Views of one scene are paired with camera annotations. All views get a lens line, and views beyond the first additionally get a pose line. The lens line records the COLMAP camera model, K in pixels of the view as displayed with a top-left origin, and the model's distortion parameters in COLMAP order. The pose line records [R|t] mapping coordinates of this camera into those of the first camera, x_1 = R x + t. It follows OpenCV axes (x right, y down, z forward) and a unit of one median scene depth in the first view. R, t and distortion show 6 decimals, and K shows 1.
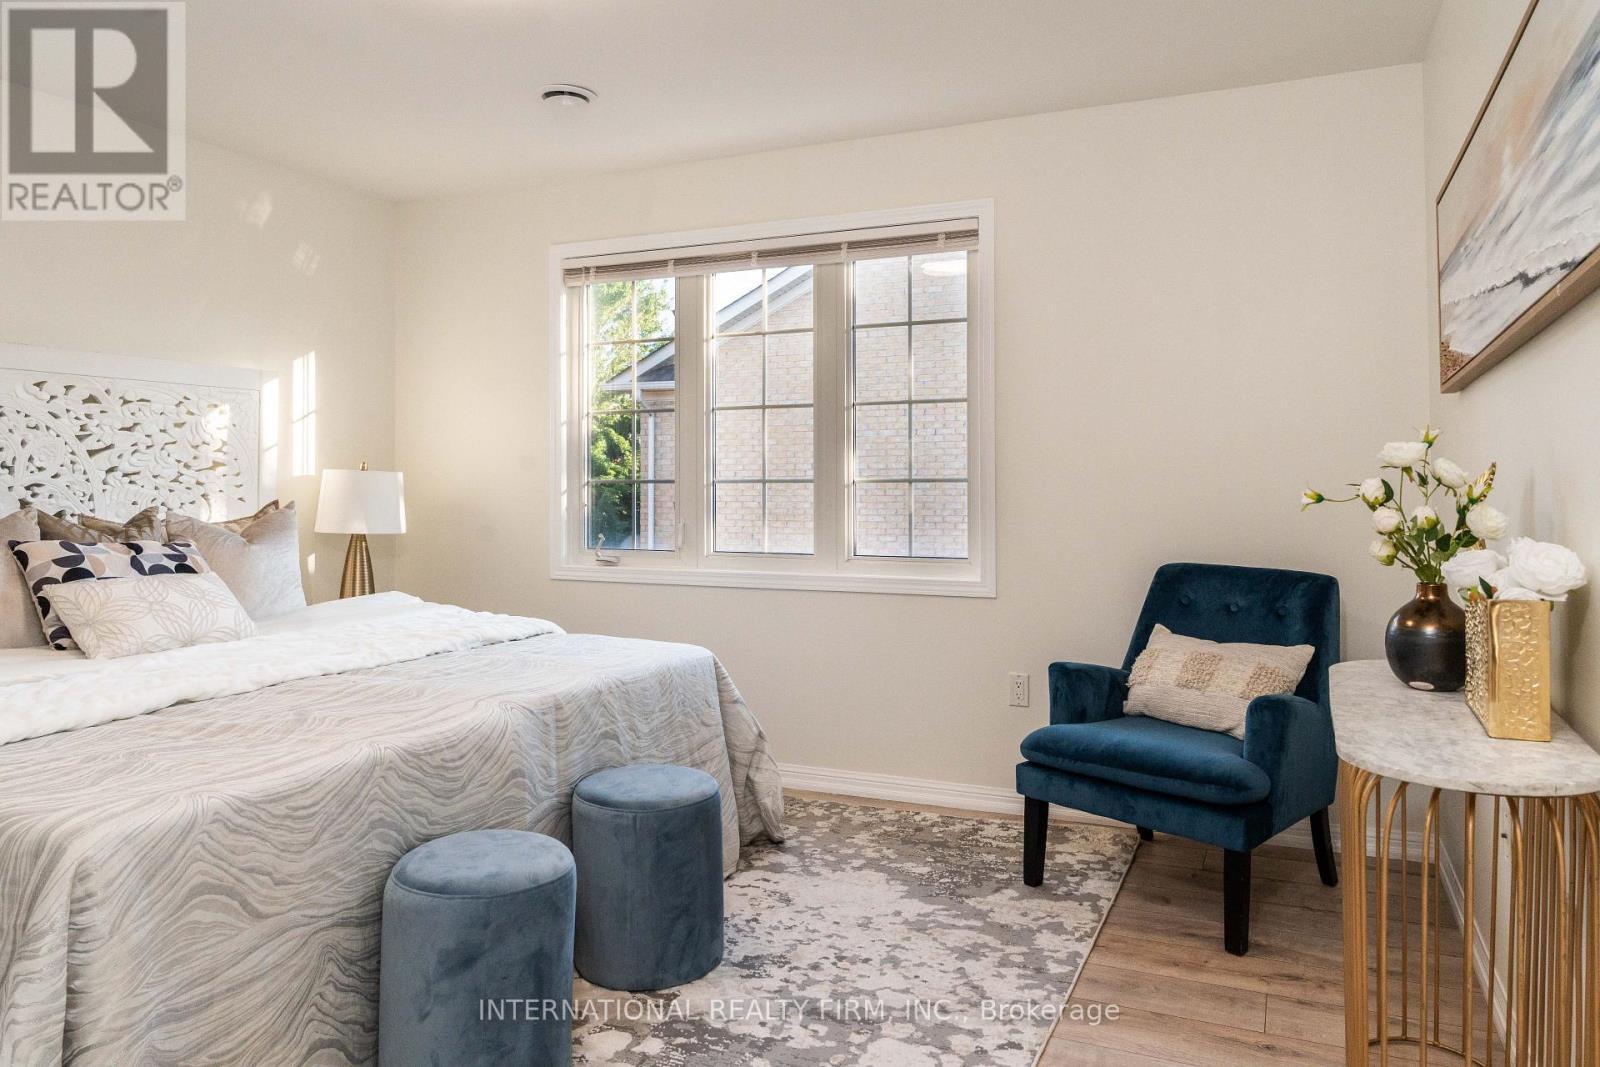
lens RADIAL K [[1074.0, 0, 810.3], [0, 1074.0, 479.2], [0, 0, 1]] dist [-0.022308, 0.009367]
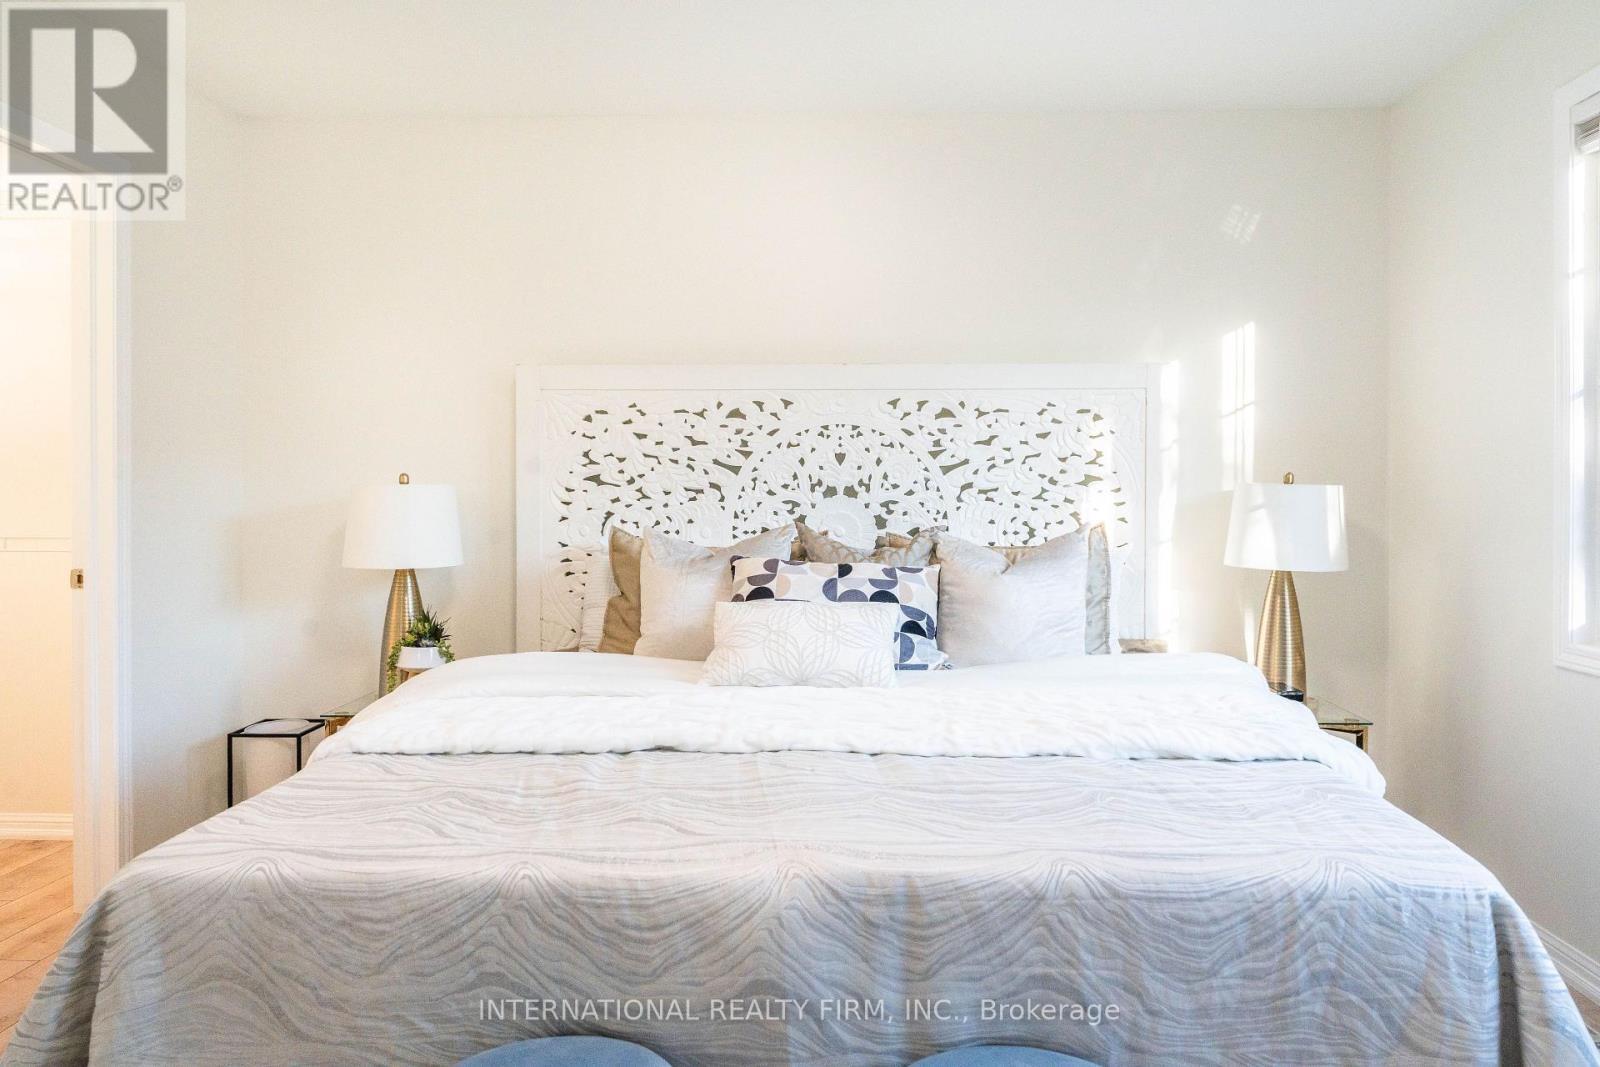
lens RADIAL K [[1074.0, 0, 843.7], [0, 1074.0, 517.8], [0, 0, 1]] dist [-0.022308, 0.009367]
pose [[0.375668, 0.015364, -0.926627, 0.226534], [0.001696, 0.999849, 0.017266, 0.002979], [0.926753, -0.008058, 0.375586, 0.643770]]
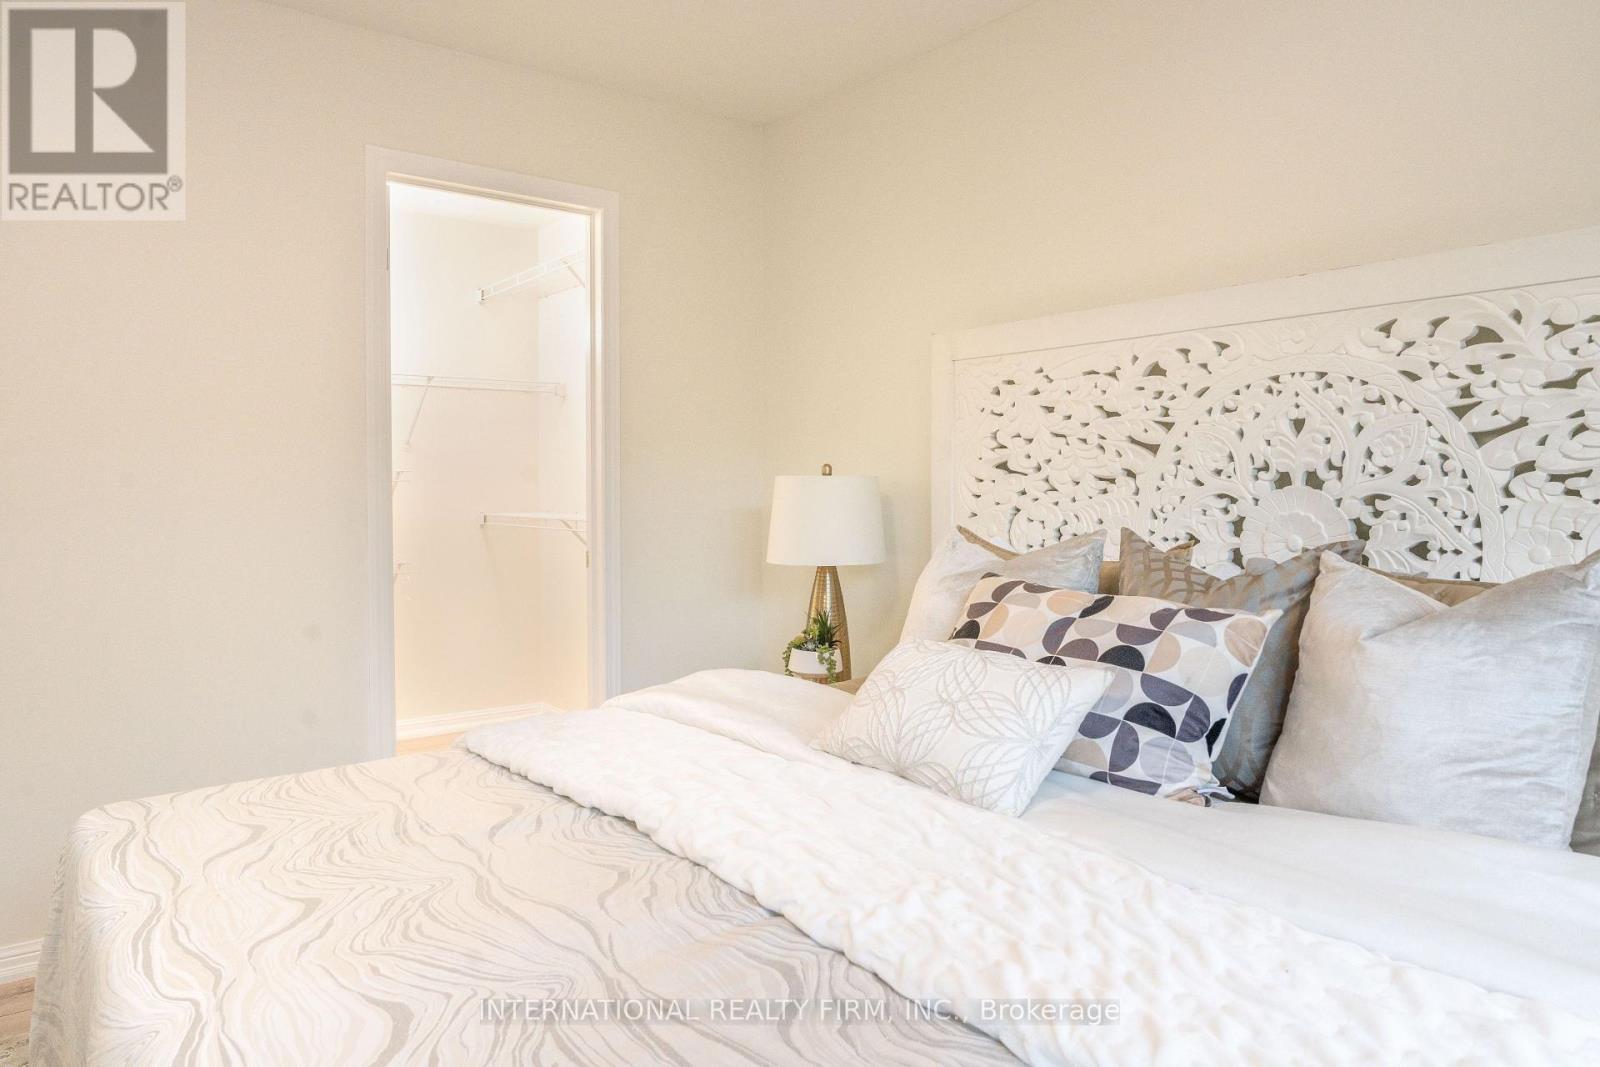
lens RADIAL K [[1074.0, 0, 808.1], [0, 1074.0, 532.7], [0, 0, 1]] dist [-0.022308, 0.009367]
pose [[-0.494953, 0.035323, -0.868202, -0.052560], [0.002871, 0.999234, 0.039017, 0.001438], [0.868915, 0.016819, -0.494675, 1.140985]]
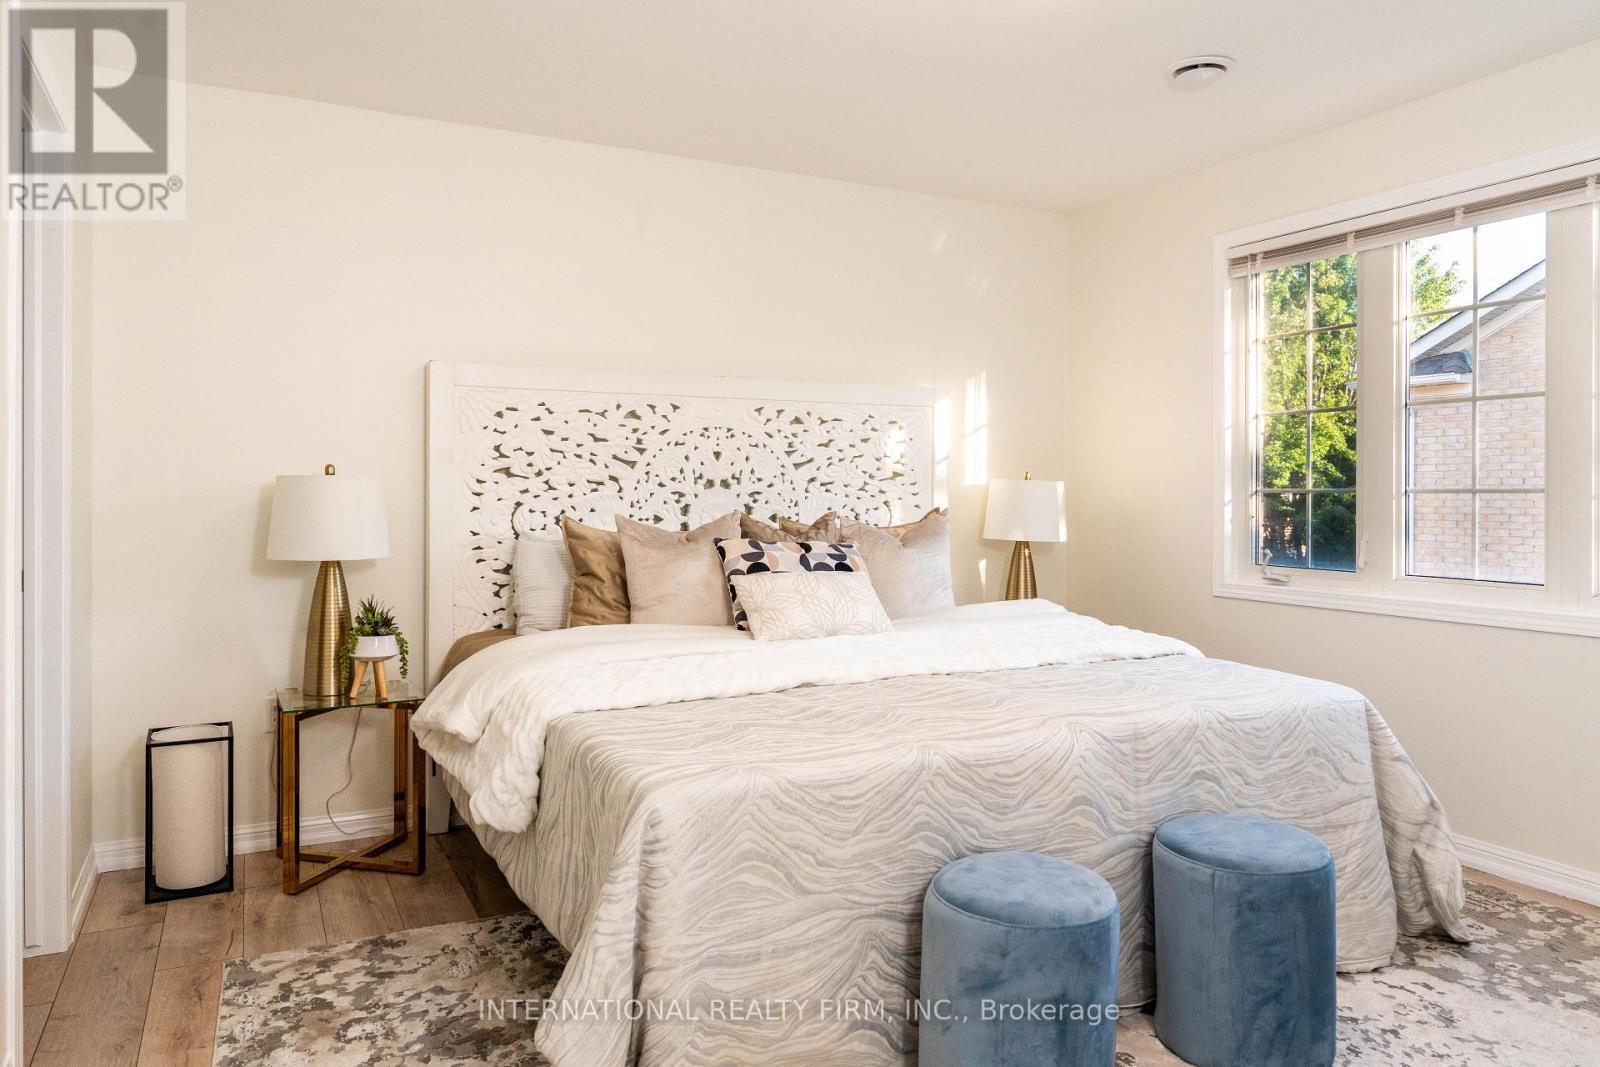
lens RADIAL K [[1074.0, 0, 811.8], [0, 1074.0, 496.3], [0, 0, 1]] dist [-0.022308, 0.009367]
pose [[0.779036, 0.005380, -0.626956, 0.102677], [-0.000299, 0.999966, 0.008209, -0.000685], [0.626979, -0.006208, 0.779012, 0.093218]]
